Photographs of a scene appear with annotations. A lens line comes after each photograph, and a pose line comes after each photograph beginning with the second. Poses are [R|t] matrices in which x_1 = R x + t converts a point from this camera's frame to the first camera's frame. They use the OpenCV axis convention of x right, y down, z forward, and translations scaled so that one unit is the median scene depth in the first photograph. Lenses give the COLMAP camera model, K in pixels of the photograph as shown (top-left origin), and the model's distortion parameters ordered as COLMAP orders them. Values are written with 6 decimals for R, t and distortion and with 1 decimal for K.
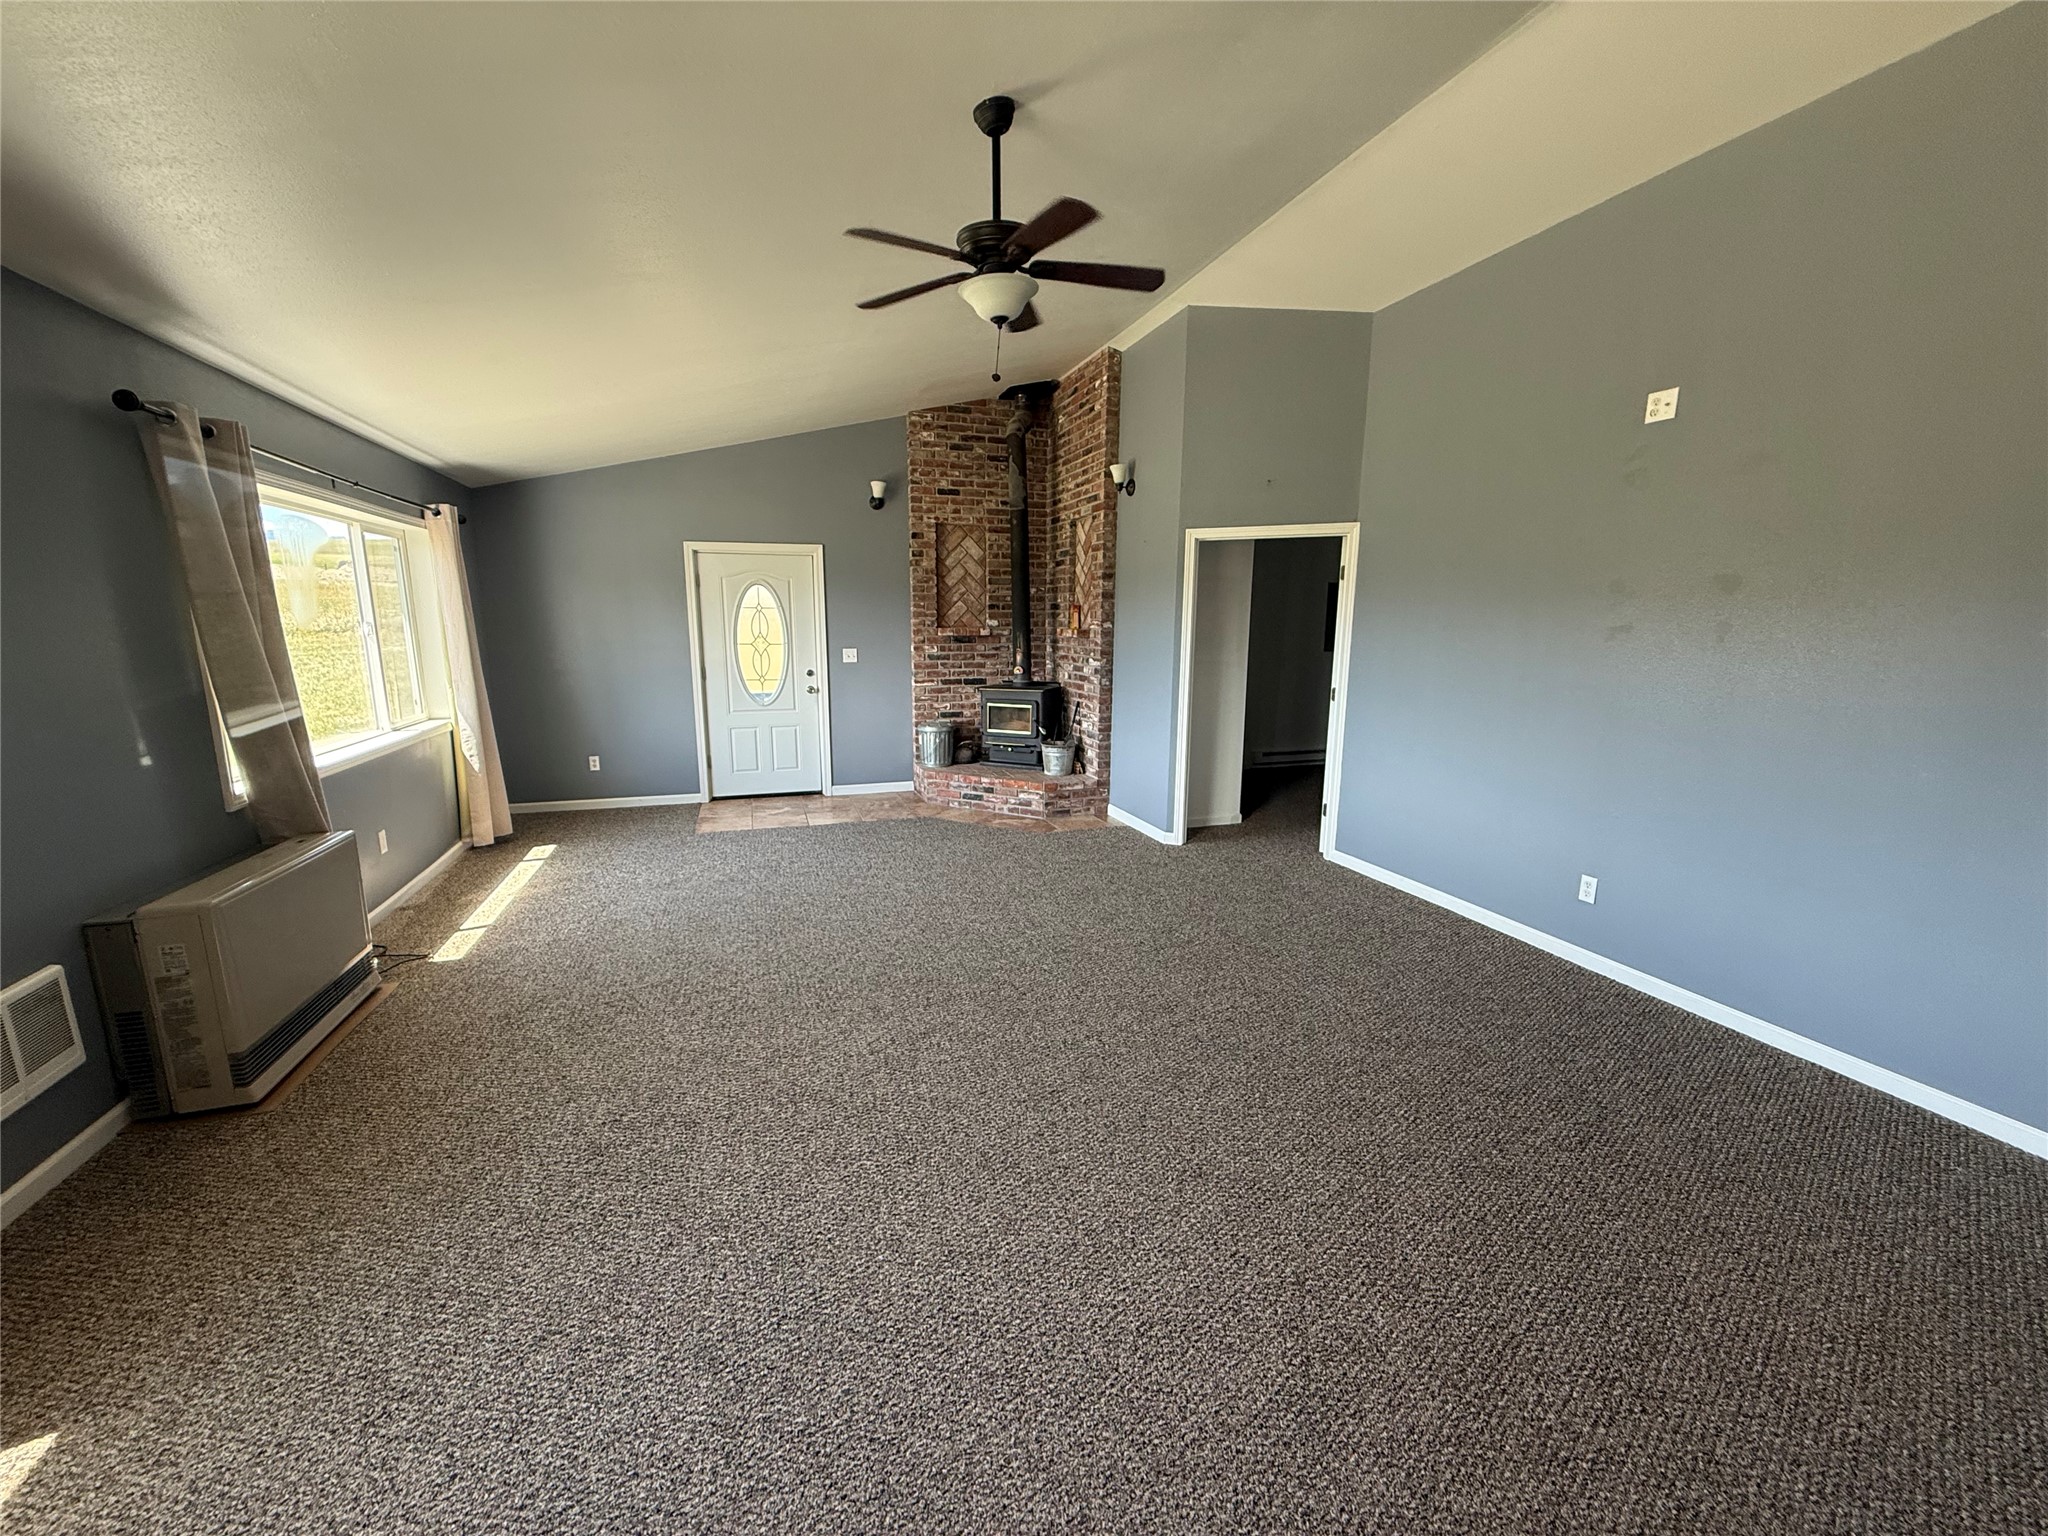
lens RADIAL K [[812.7, 0, 1014.6], [0, 812.7, 767.4], [0, 0, 1]] dist [0.000403, -0.000582]
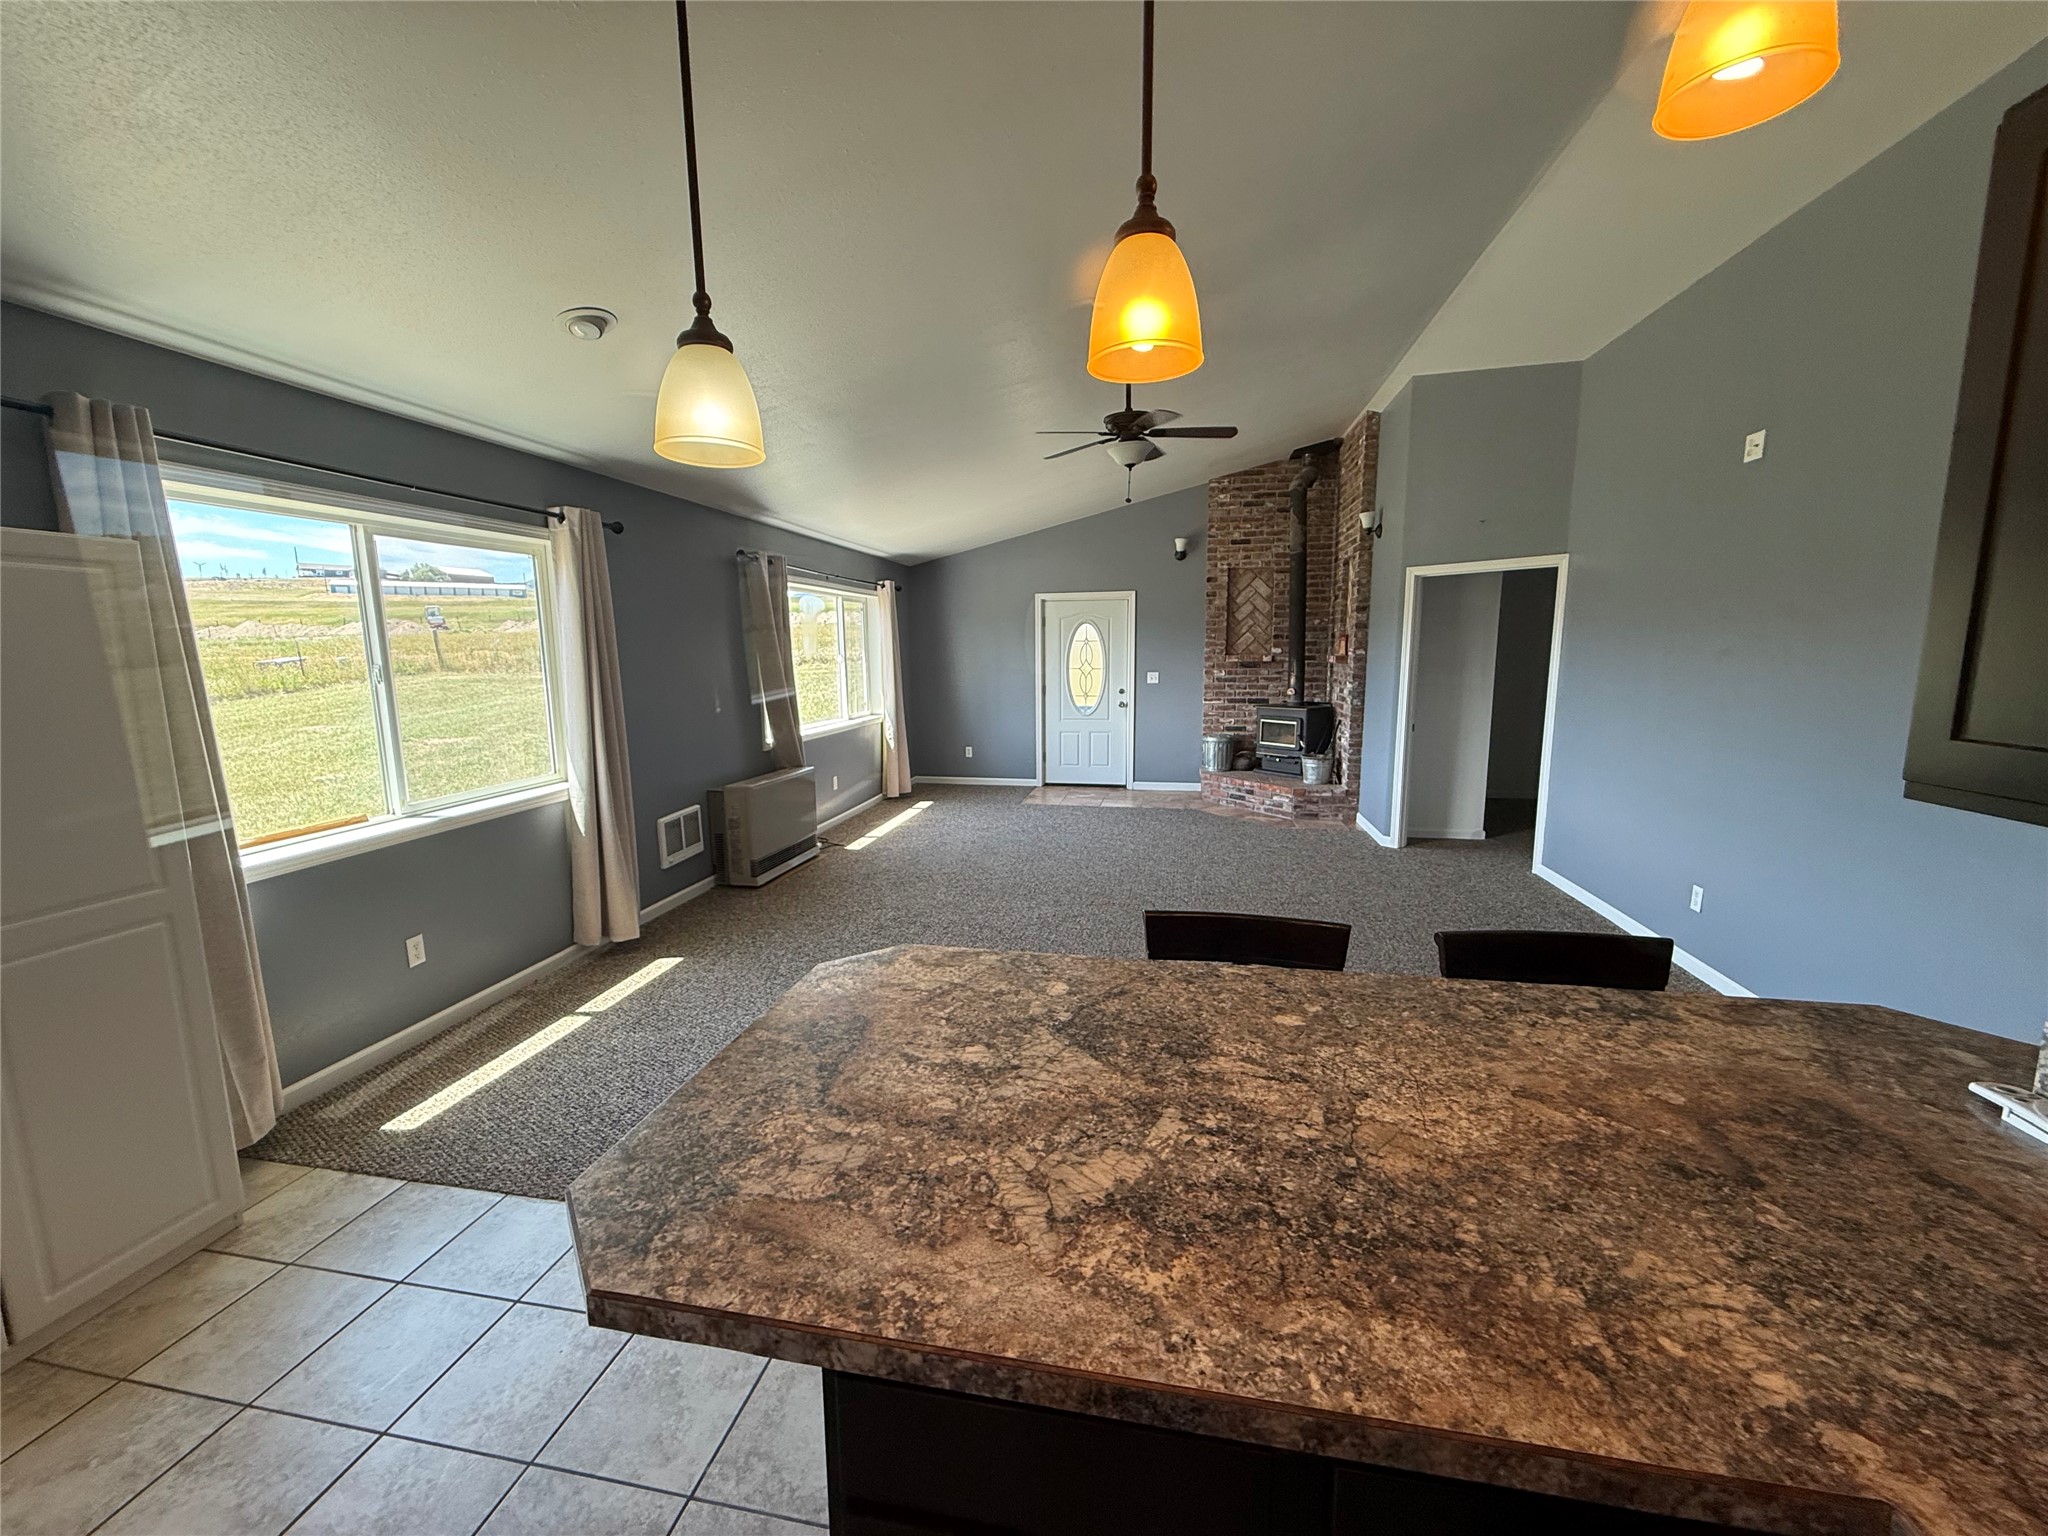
lens RADIAL K [[812.7, 0, 1014.6], [0, 812.7, 767.4], [0, 0, 1]] dist [0.000403, -0.000582]
pose [[0.871681, 0.060383, -0.486340, 0.234887], [-0.076543, 0.996976, -0.013408, 0.033279], [0.484060, 0.048913, 0.873667, -0.190760]]
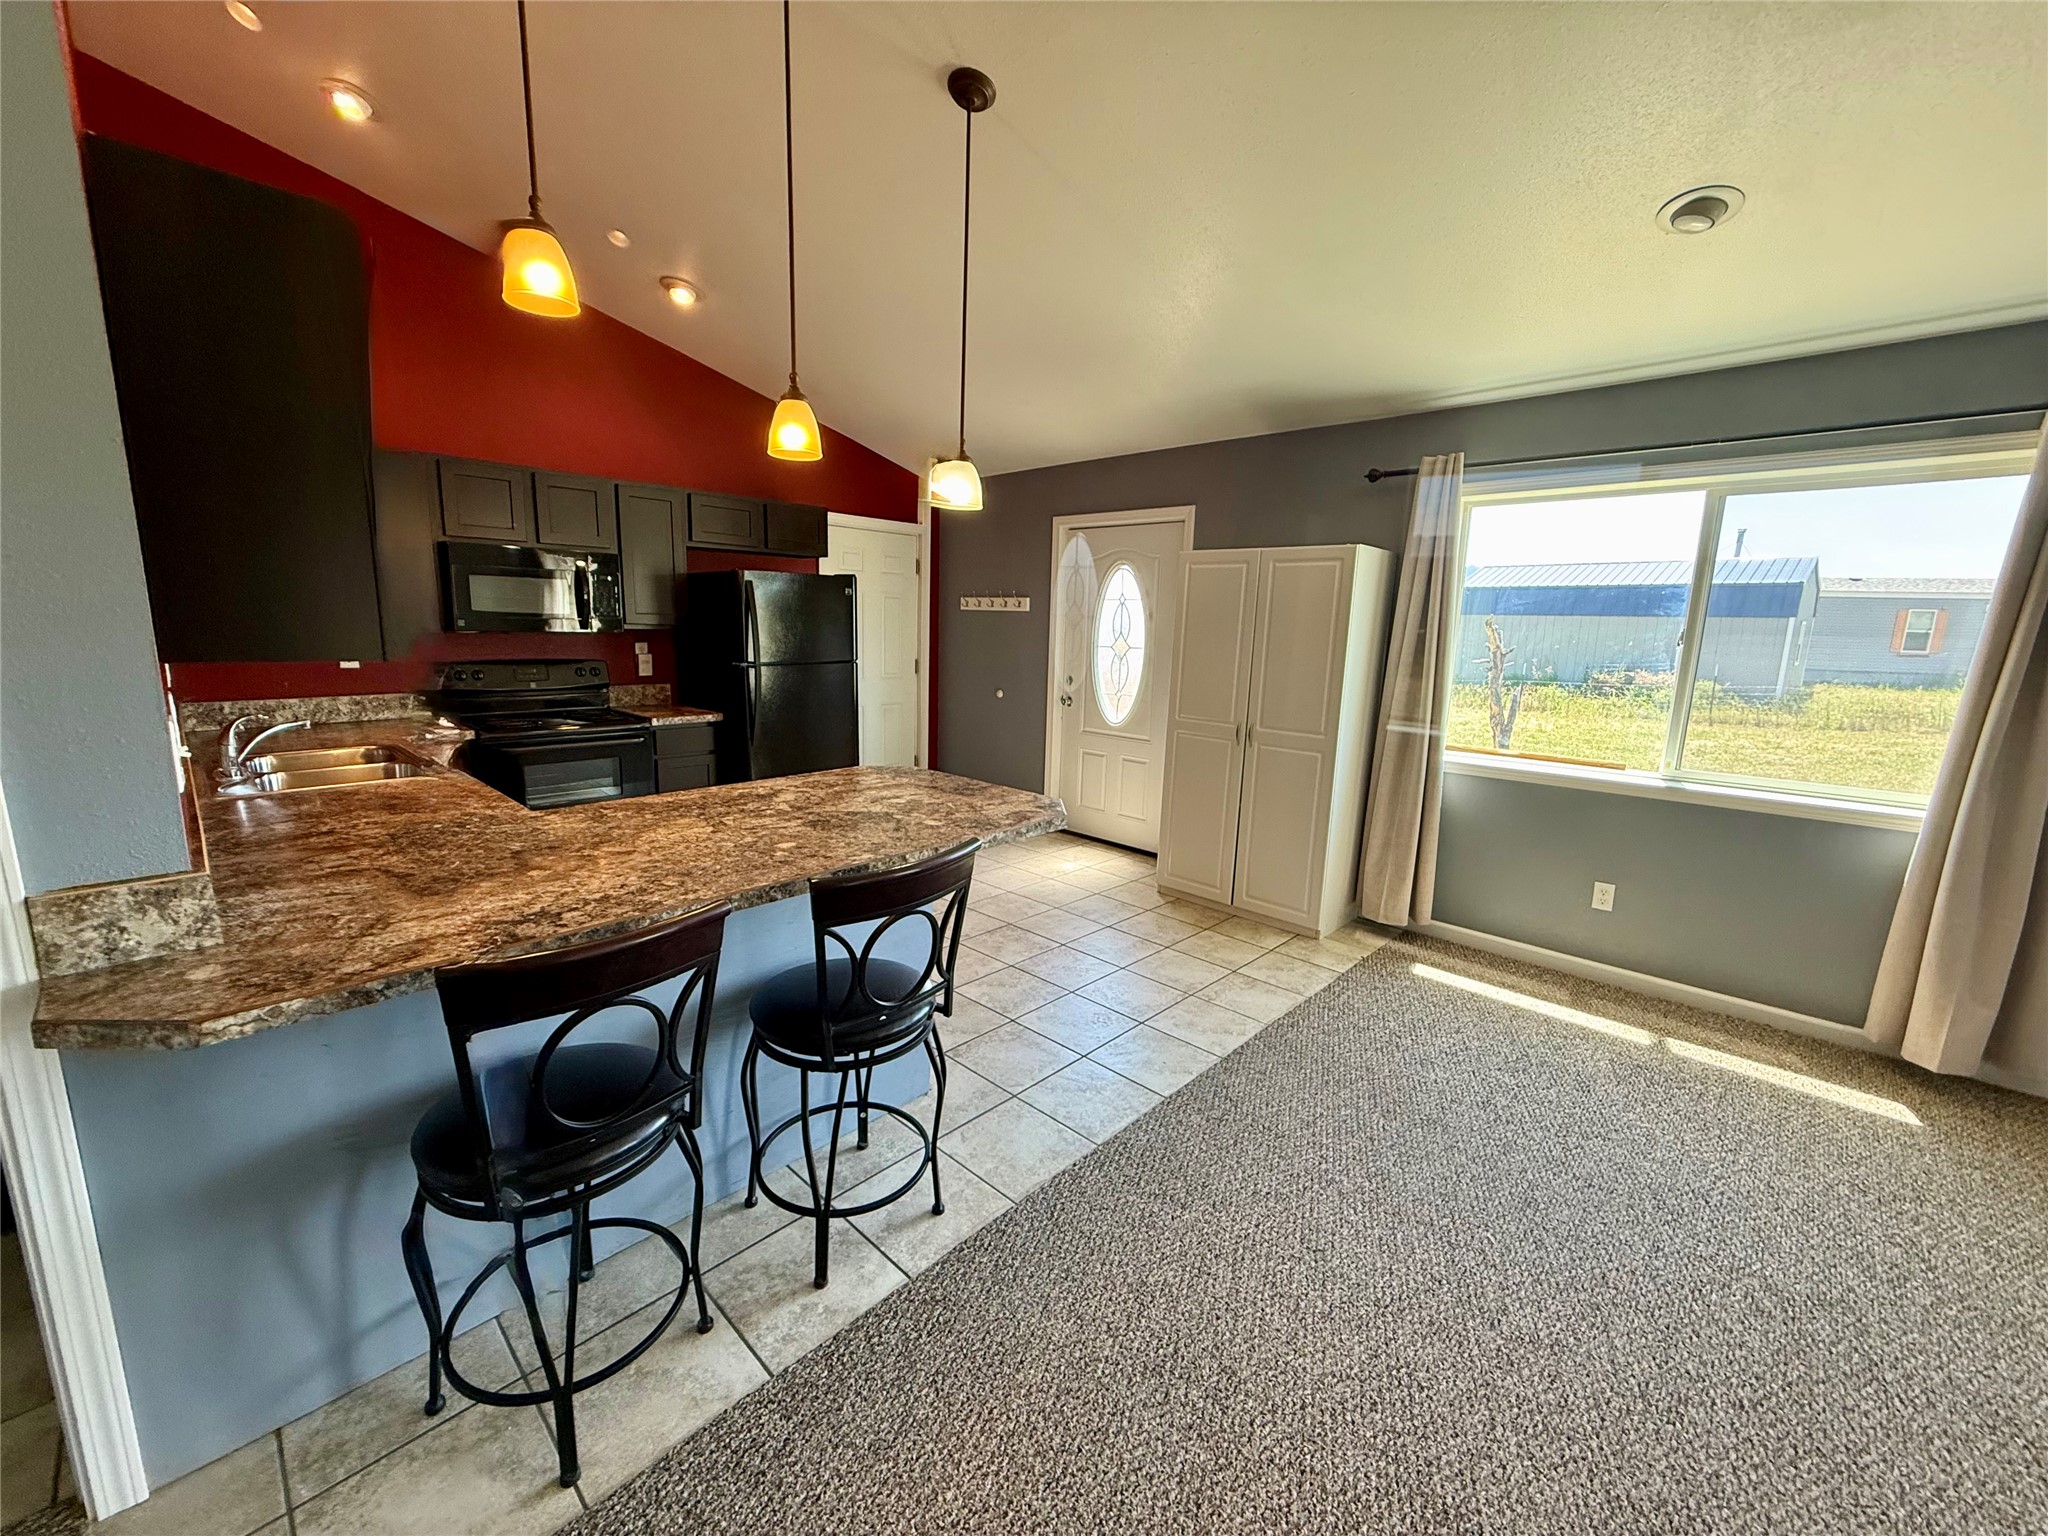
lens RADIAL K [[812.7, 0, 1014.6], [0, 812.7, 767.4], [0, 0, 1]] dist [0.000403, -0.000582]
pose [[-0.883988, 0.056949, -0.464028, 0.259885], [-0.113577, 0.936657, 0.331322, -0.041543], [0.453503, 0.345588, -0.821525, 0.287654]]
